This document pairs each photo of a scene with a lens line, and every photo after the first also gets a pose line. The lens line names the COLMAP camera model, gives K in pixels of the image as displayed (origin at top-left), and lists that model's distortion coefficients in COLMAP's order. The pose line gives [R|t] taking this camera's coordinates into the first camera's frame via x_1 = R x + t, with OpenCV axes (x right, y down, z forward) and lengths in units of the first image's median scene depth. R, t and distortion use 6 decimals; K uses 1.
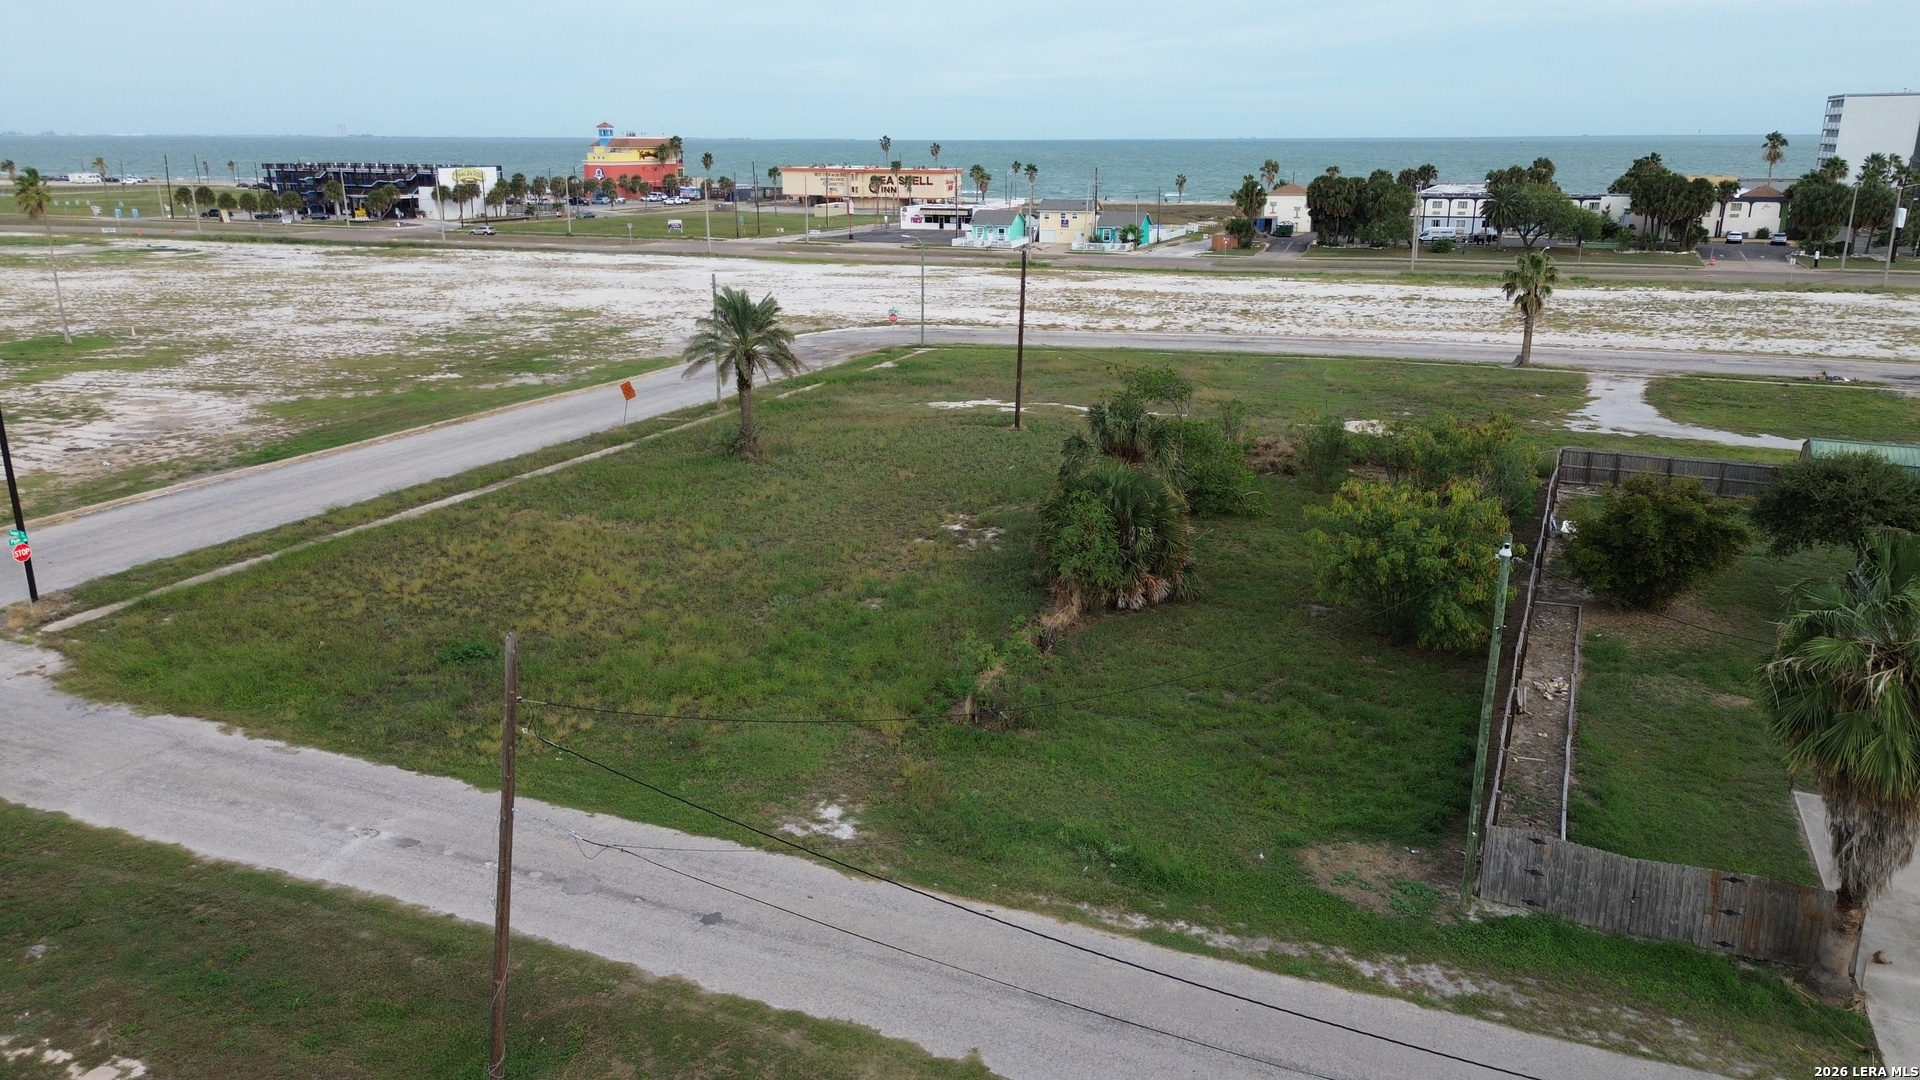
lens RADIAL K [[1358.8, 0, 960.0], [0, 1358.8, 540.0], [0, 0, 1]] dist [0.077051, -0.079744]
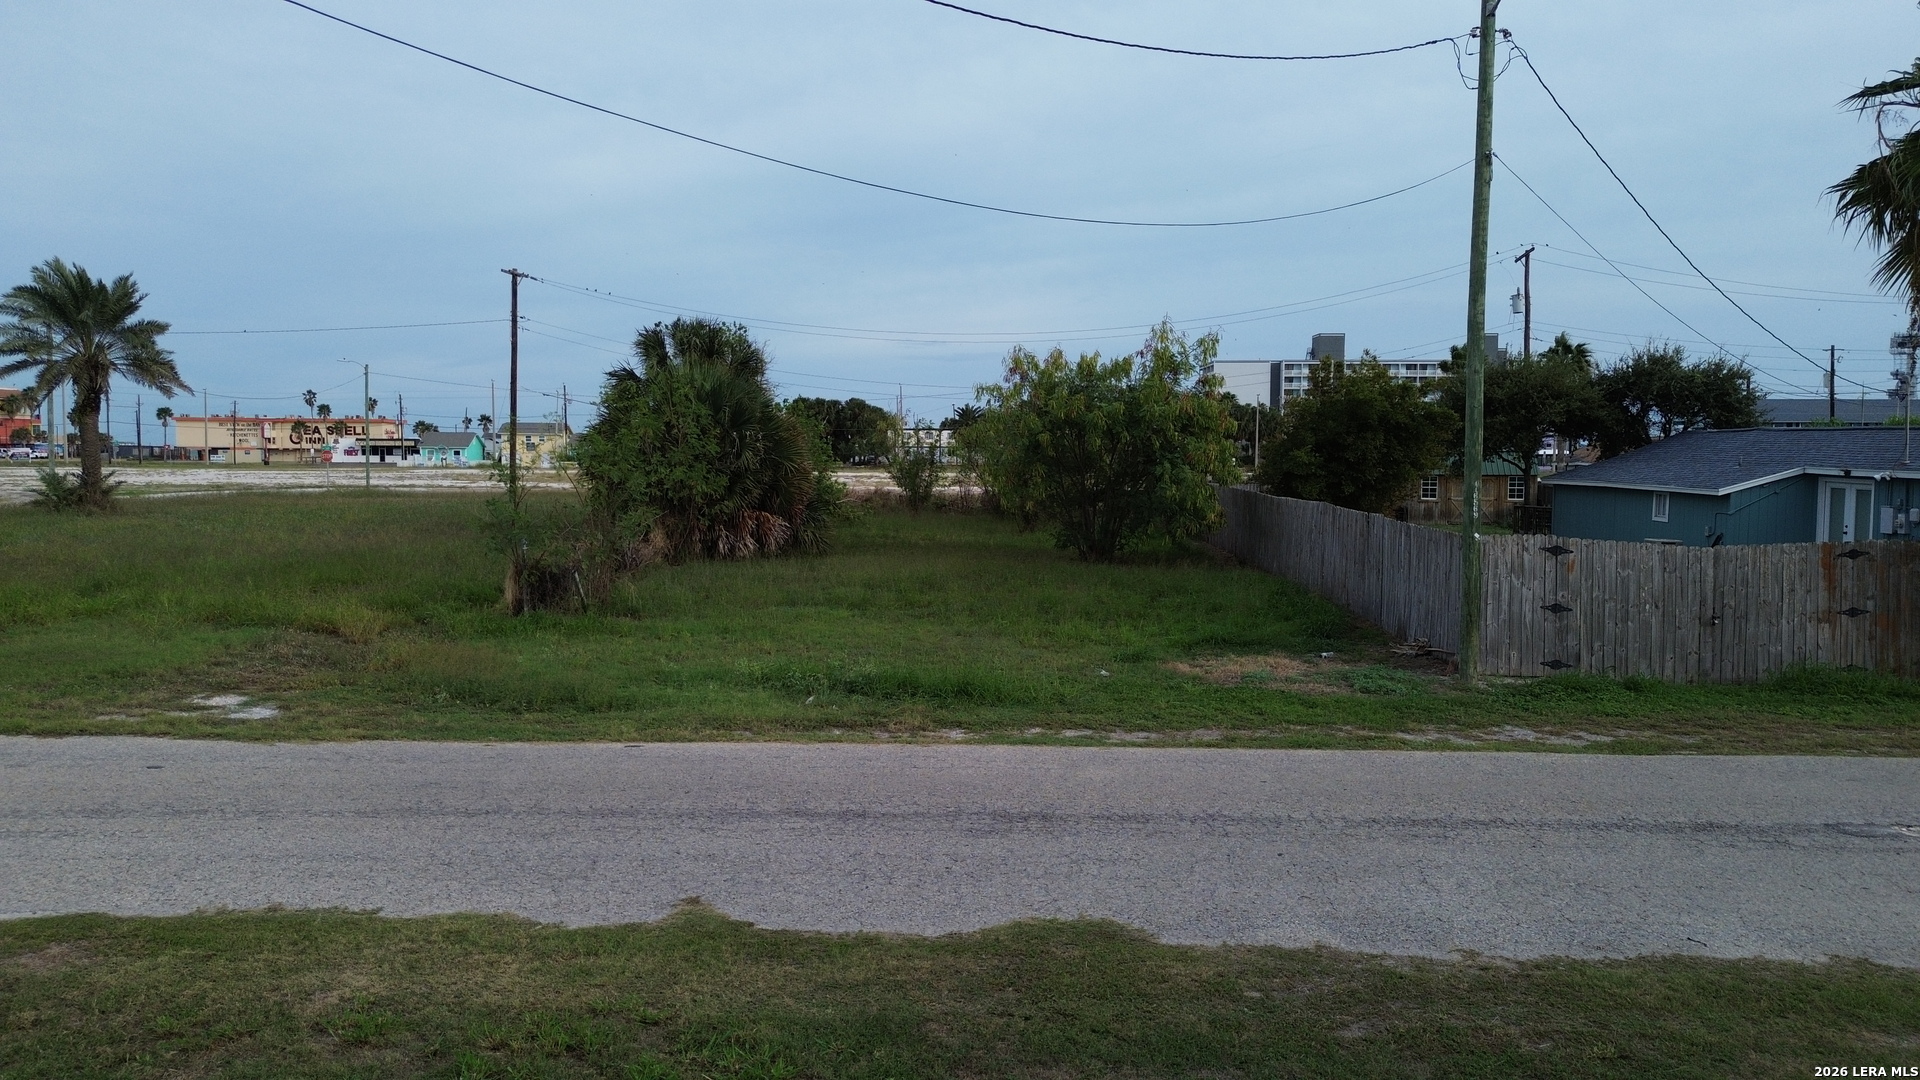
lens RADIAL K [[1358.8, 0, 960.0], [0, 1358.8, 540.0], [0, 0, 1]] dist [0.077051, -0.079744]
pose [[0.925228, -0.022530, 0.378743, -0.027238], [0.105128, 0.974374, -0.198854, 0.182505], [-0.364557, 0.223801, 0.903886, 0.331212]]
